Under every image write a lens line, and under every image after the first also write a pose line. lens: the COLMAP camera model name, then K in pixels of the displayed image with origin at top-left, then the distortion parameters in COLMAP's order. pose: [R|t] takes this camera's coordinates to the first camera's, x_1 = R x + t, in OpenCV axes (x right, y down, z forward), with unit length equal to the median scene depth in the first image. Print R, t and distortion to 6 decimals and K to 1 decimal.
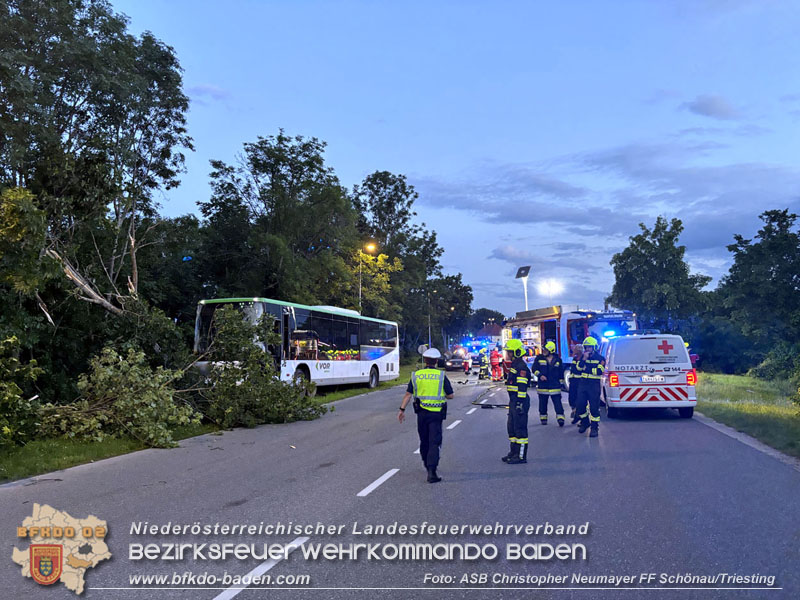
lens RADIAL K [[626.4, 0, 400.7], [0, 626.4, 299.9], [0, 0, 1]] dist [0.058774, -0.073869]
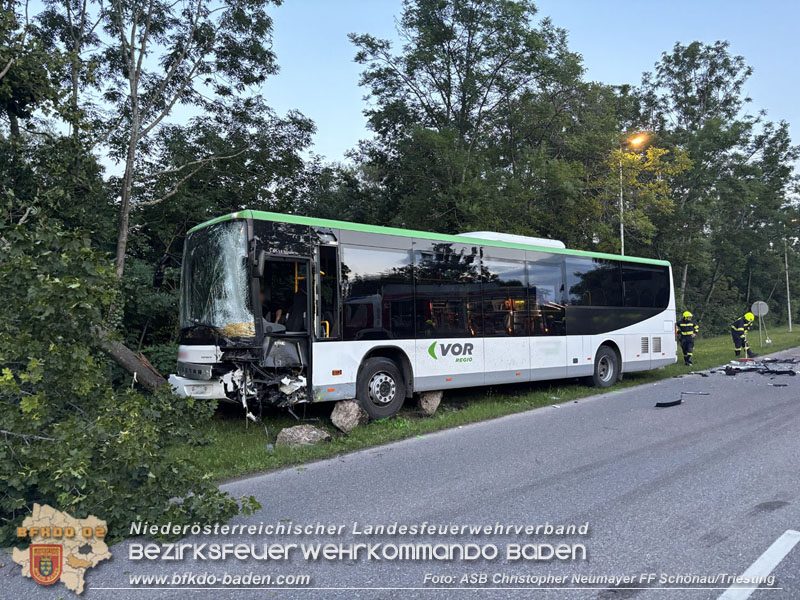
lens RADIAL K [[626.4, 0, 395.2], [0, 626.4, 298.6], [0, 0, 1]] dist [0.058774, -0.073869]
pose [[0.856432, -0.036458, -0.514971, 0.046283], [0.065302, 0.997142, 0.038007, 0.021799], [0.512114, -0.066179, 0.856364, 0.277793]]
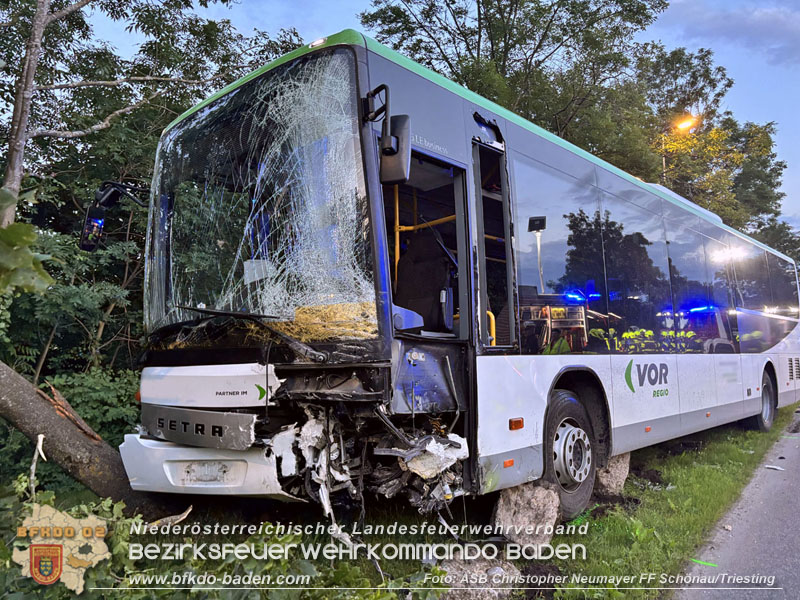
lens RADIAL K [[626.4, 0, 398.9], [0, 626.4, 300.2], [0, 0, 1]] dist [0.058774, -0.073869]
pose [[0.924134, -0.055497, -0.378018, -0.059271], [0.057851, 0.998312, -0.005136, 0.033938], [0.377665, -0.017123, 0.925784, 0.351332]]
